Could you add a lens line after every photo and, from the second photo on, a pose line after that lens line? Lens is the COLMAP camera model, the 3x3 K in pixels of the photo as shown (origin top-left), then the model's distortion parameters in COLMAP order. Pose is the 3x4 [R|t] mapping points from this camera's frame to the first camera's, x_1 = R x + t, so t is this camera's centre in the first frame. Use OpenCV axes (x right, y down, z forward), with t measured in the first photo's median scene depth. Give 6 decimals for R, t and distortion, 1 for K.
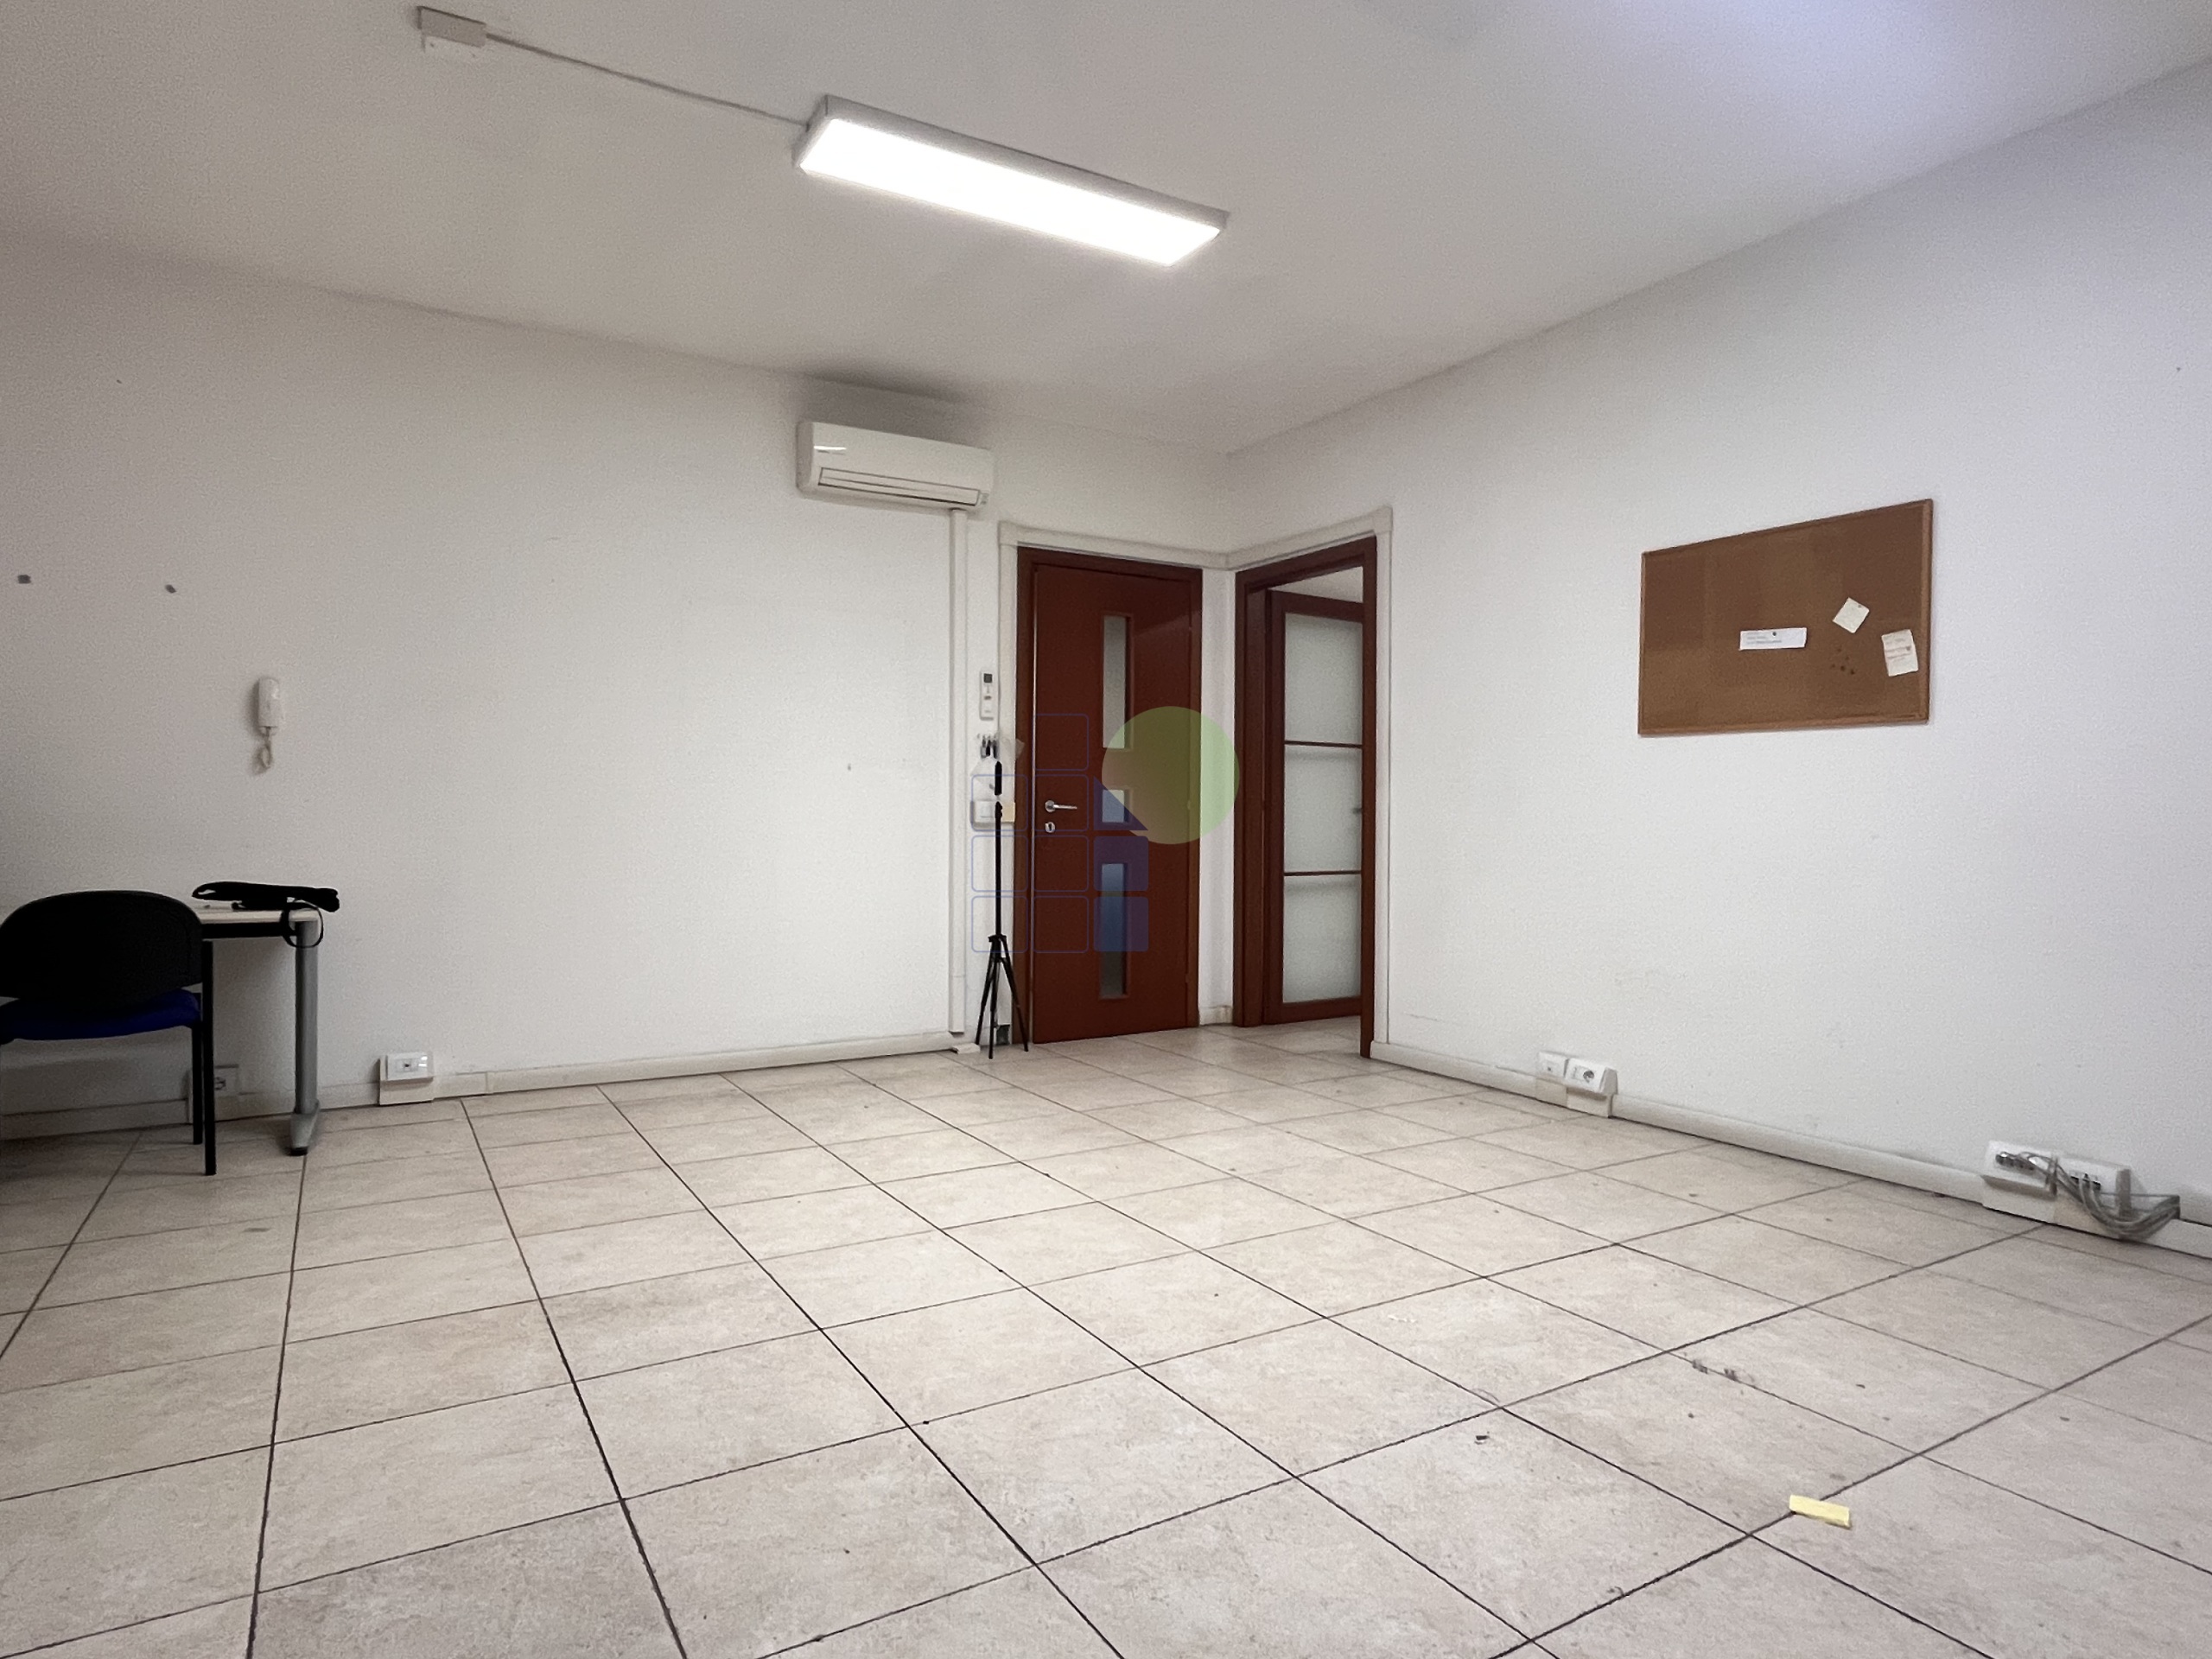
lens RADIAL K [[1273.7, 0, 1103.1], [0, 1273.7, 823.6], [0, 0, 1]] dist [-0.002393, -0.001525]
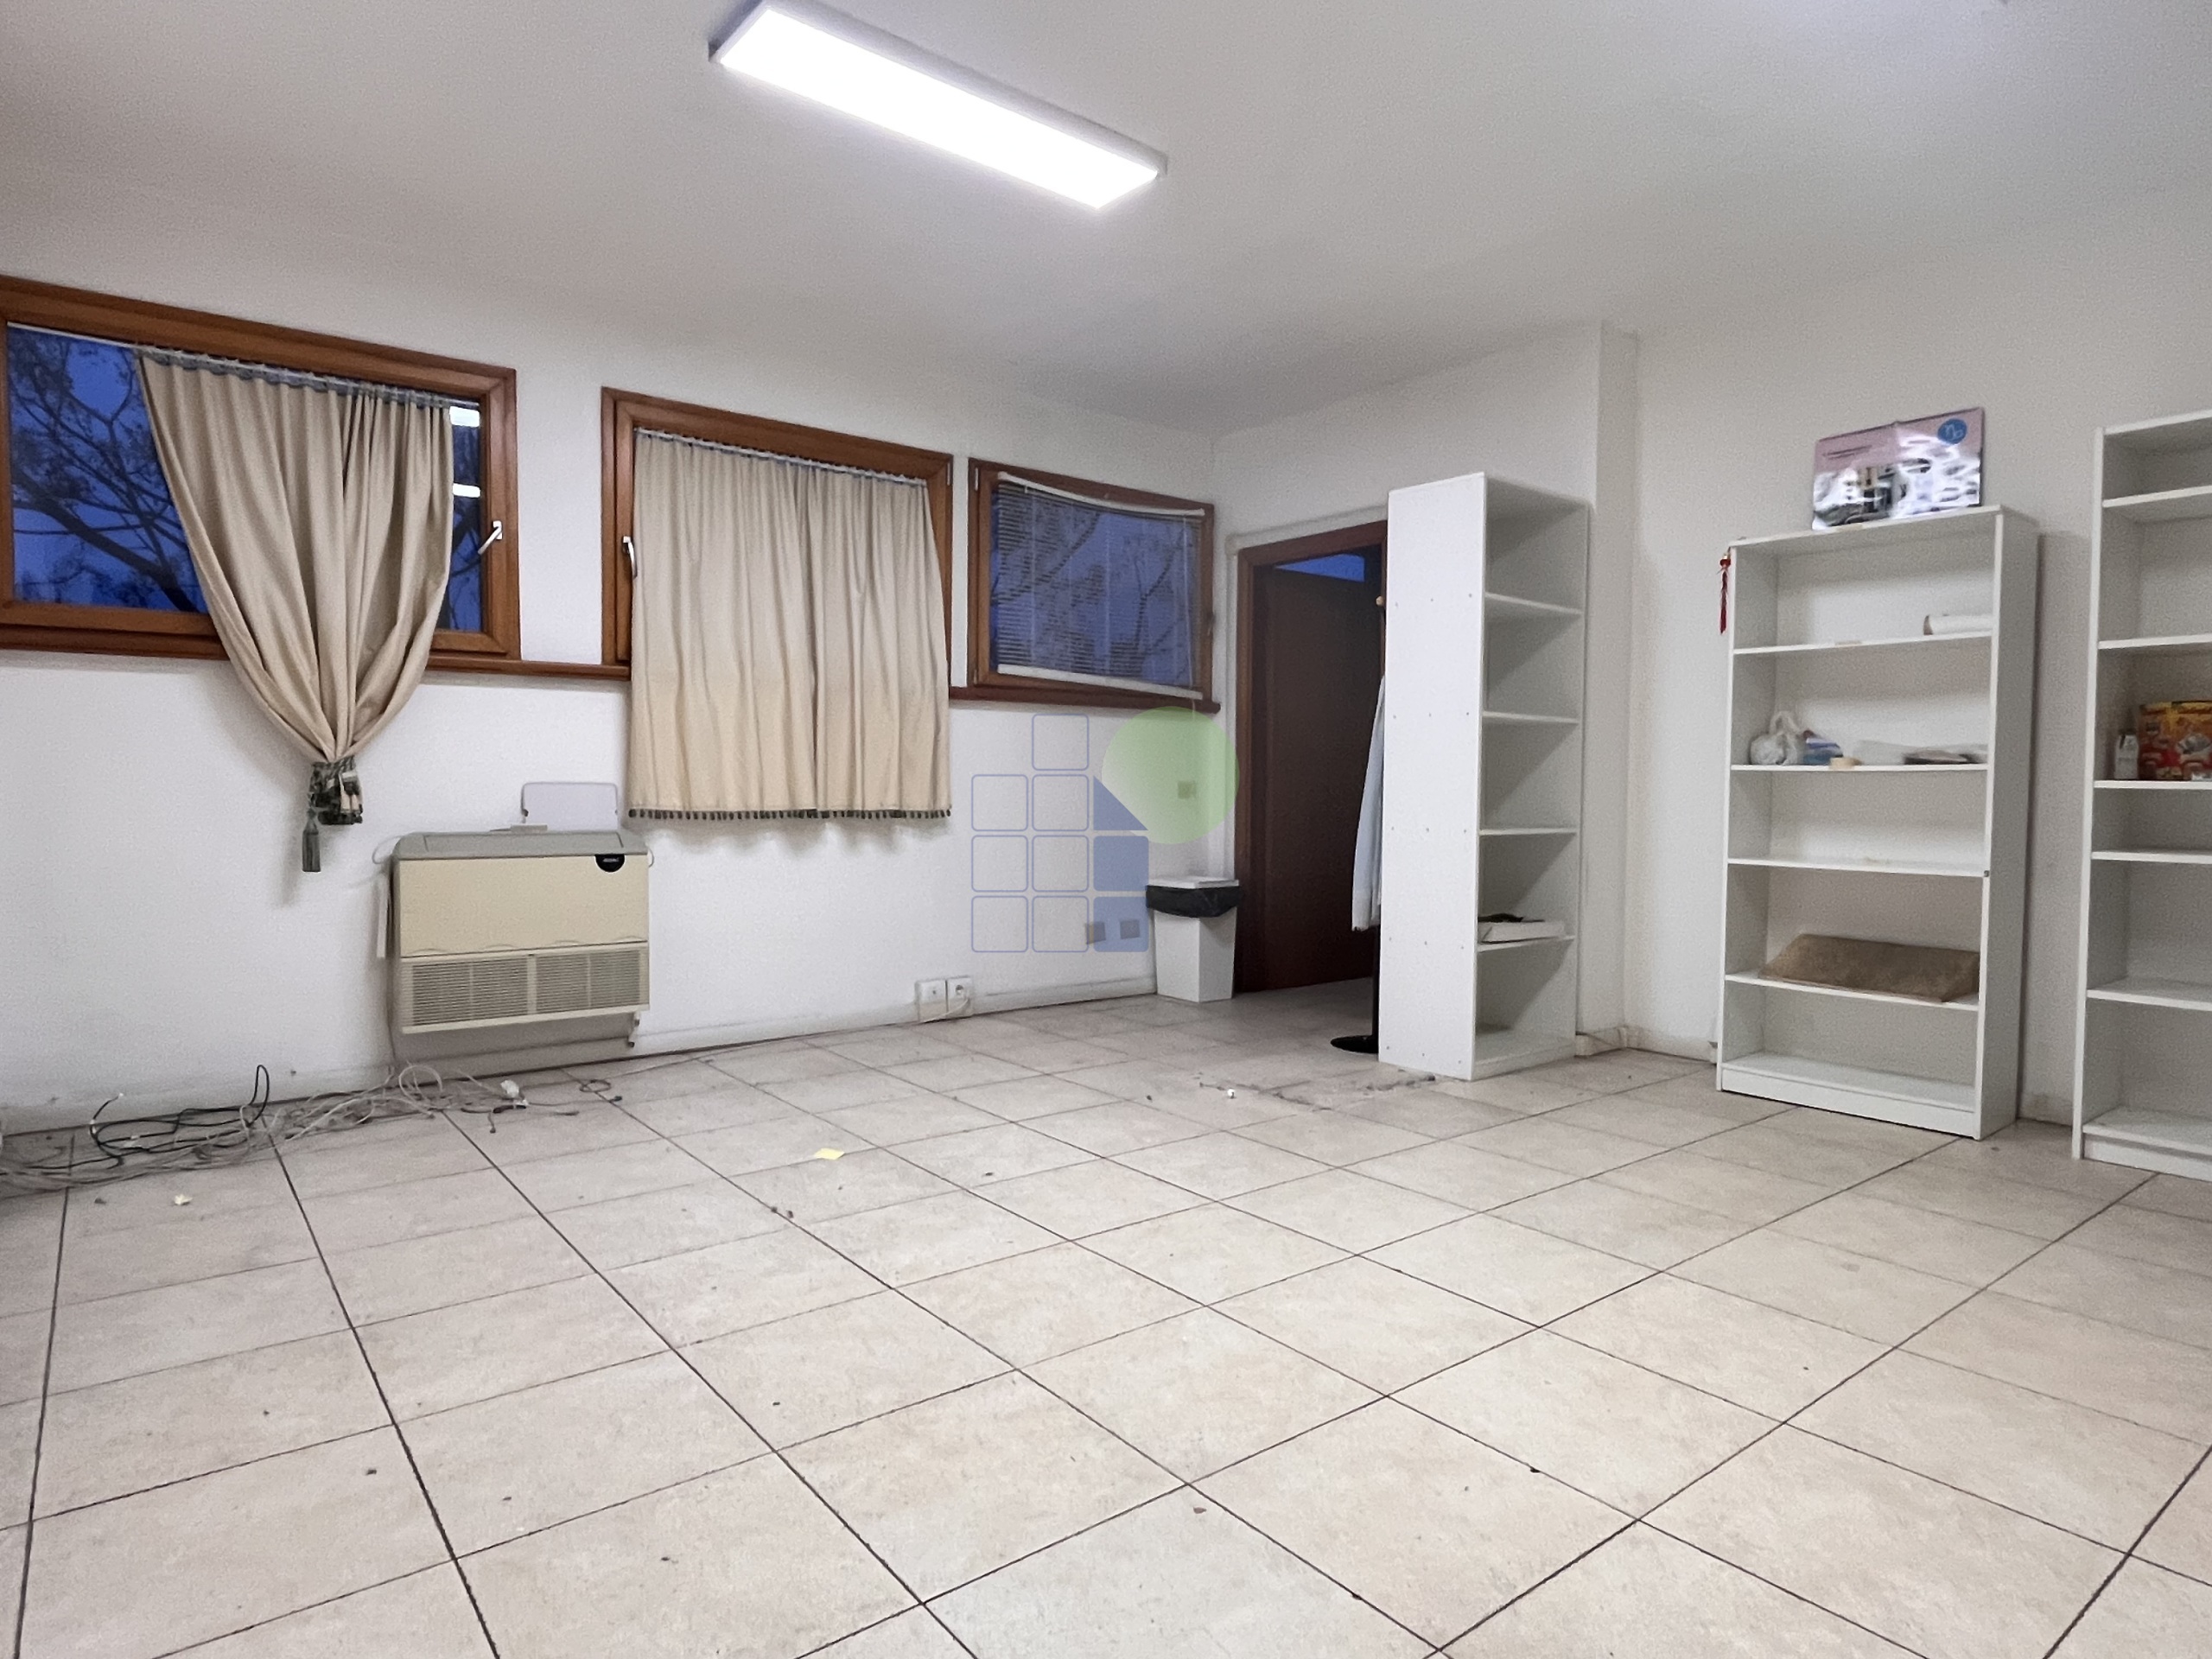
lens RADIAL K [[1272.7, 0, 1100.0], [0, 1272.7, 834.1], [0, 0, 1]] dist [-0.002403, -0.002239]
pose [[-0.992522, -0.006082, -0.121913, 0.208486], [-0.012023, 0.998772, 0.048058, -0.016429], [0.121471, 0.049164, -0.991377, 1.515545]]
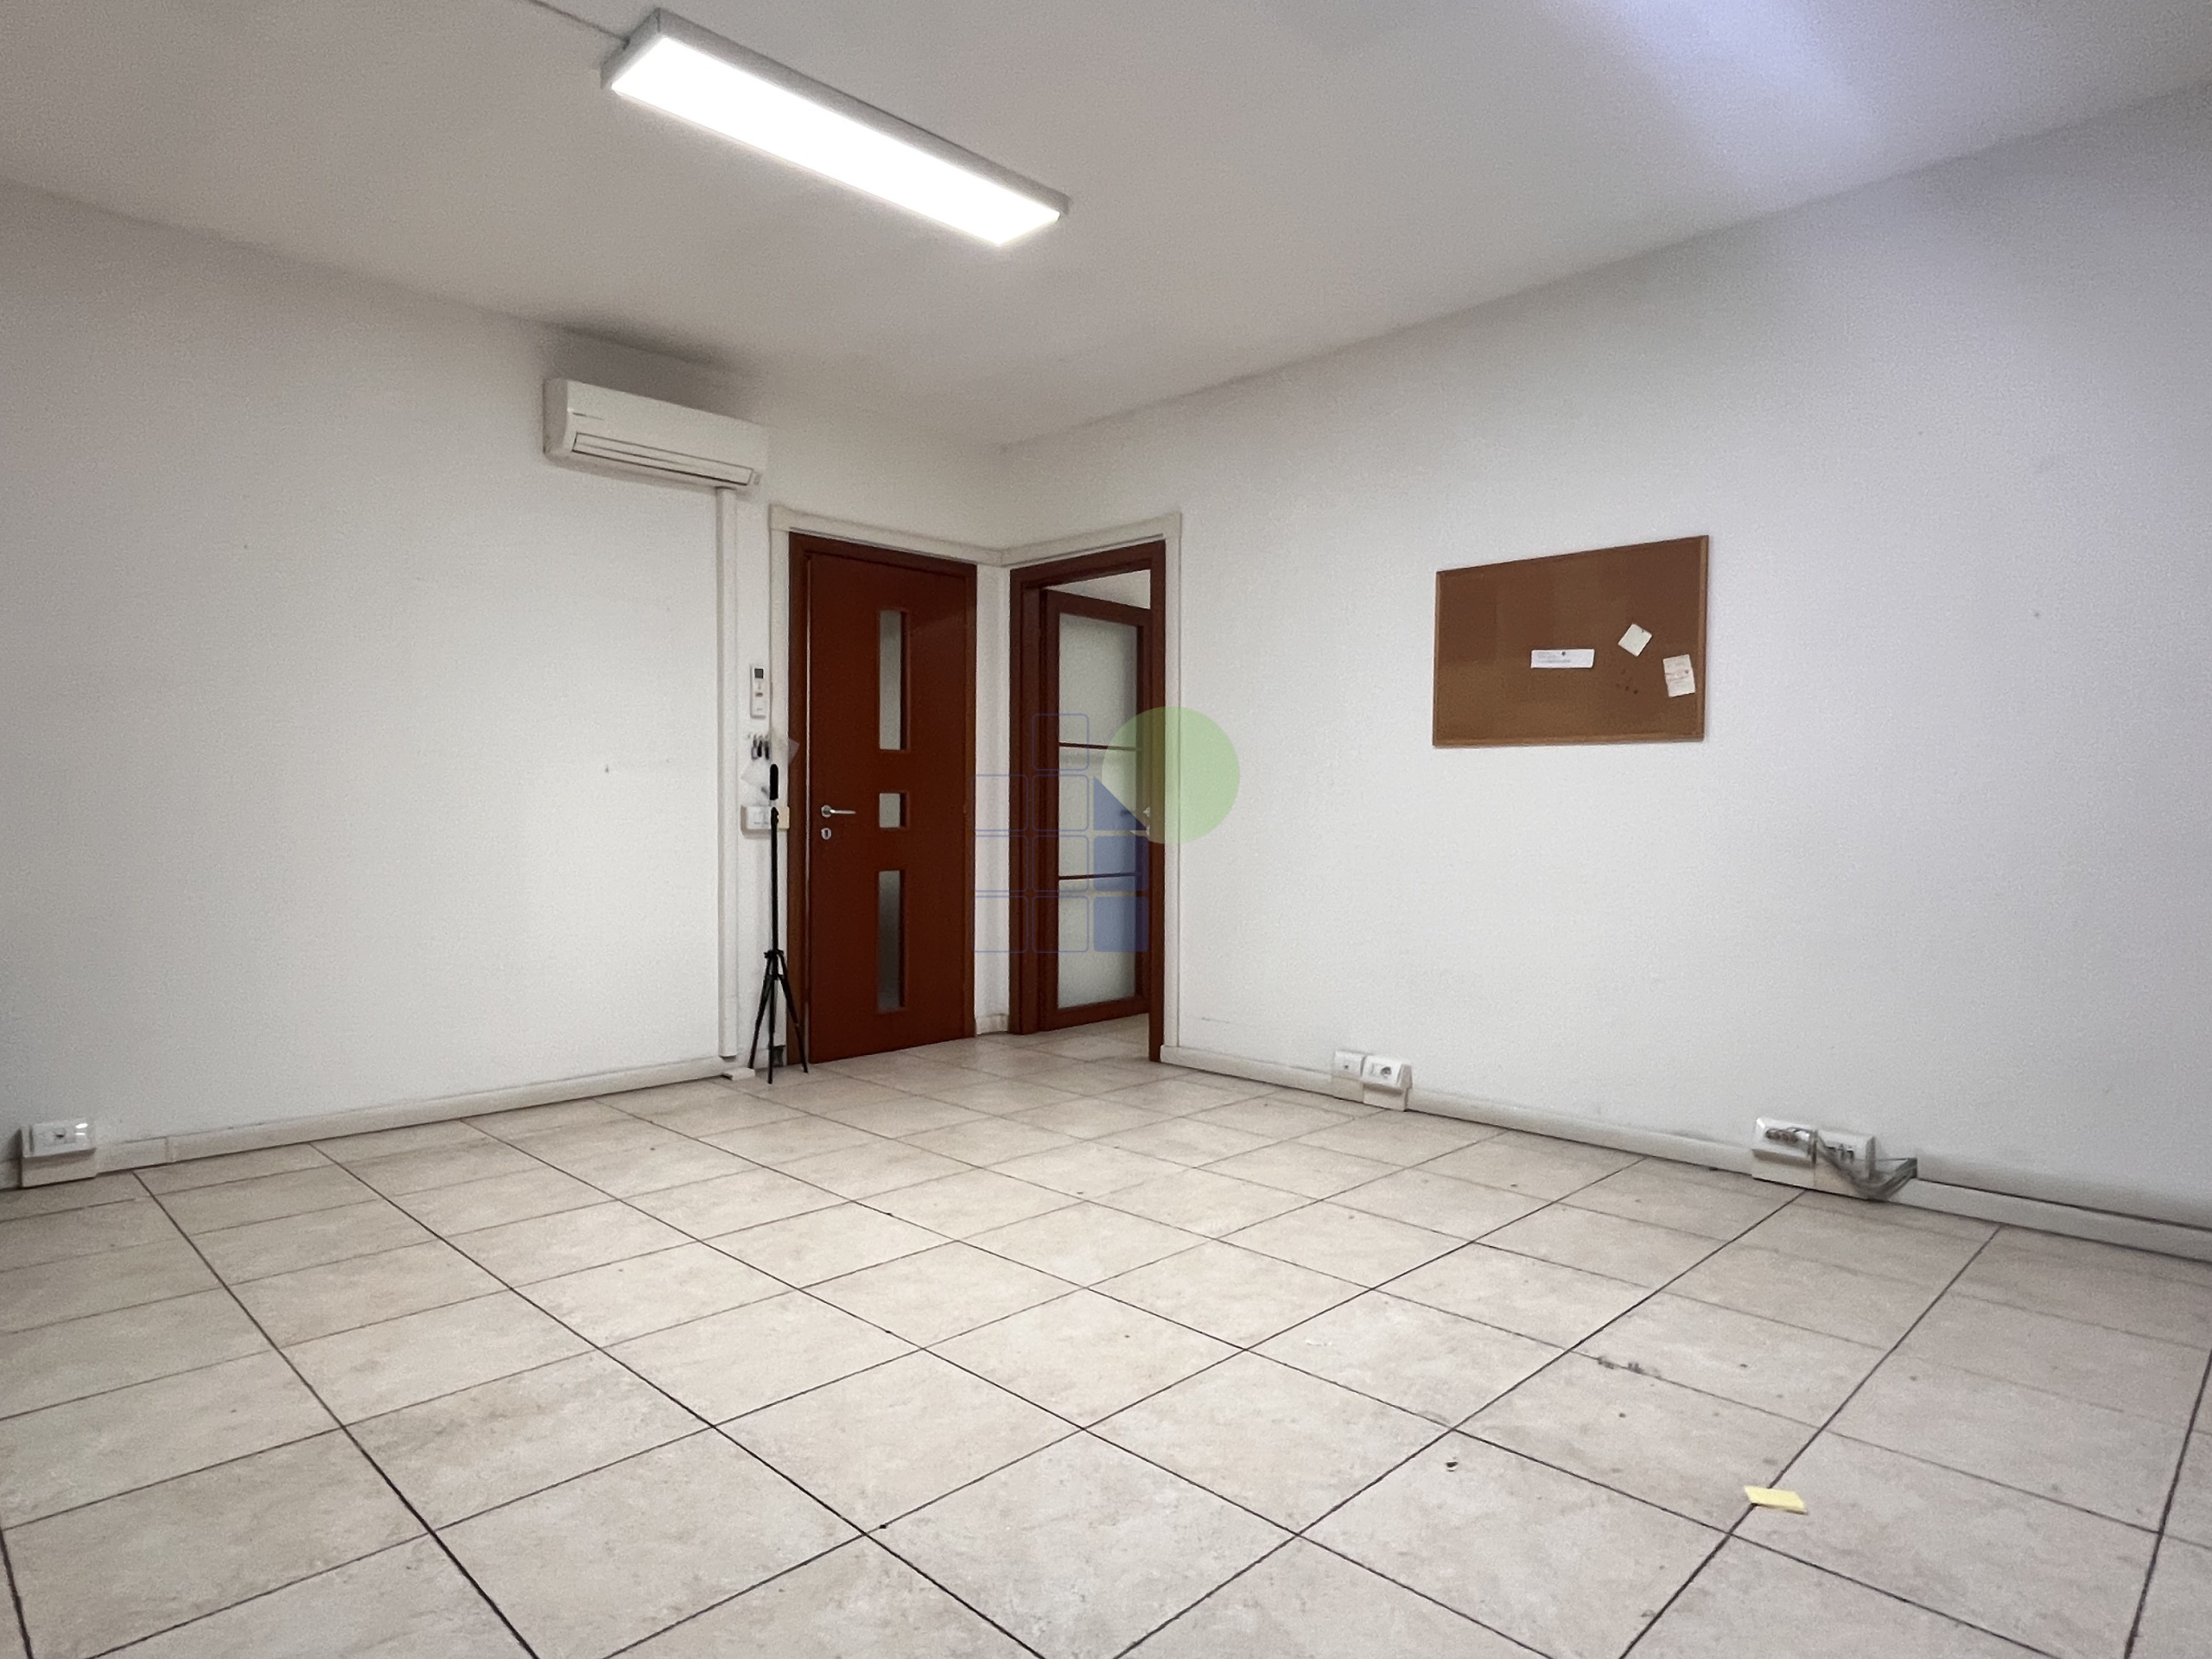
lens RADIAL K [[1272.7, 0, 1100.0], [0, 1272.7, 834.1], [0, 0, 1]] dist [-0.002403, -0.002239]
pose [[0.968864, -0.006812, 0.247501, -0.124607], [0.003159, 0.999880, 0.015154, -0.016265], [-0.247575, -0.013900, 0.968769, 0.063486]]
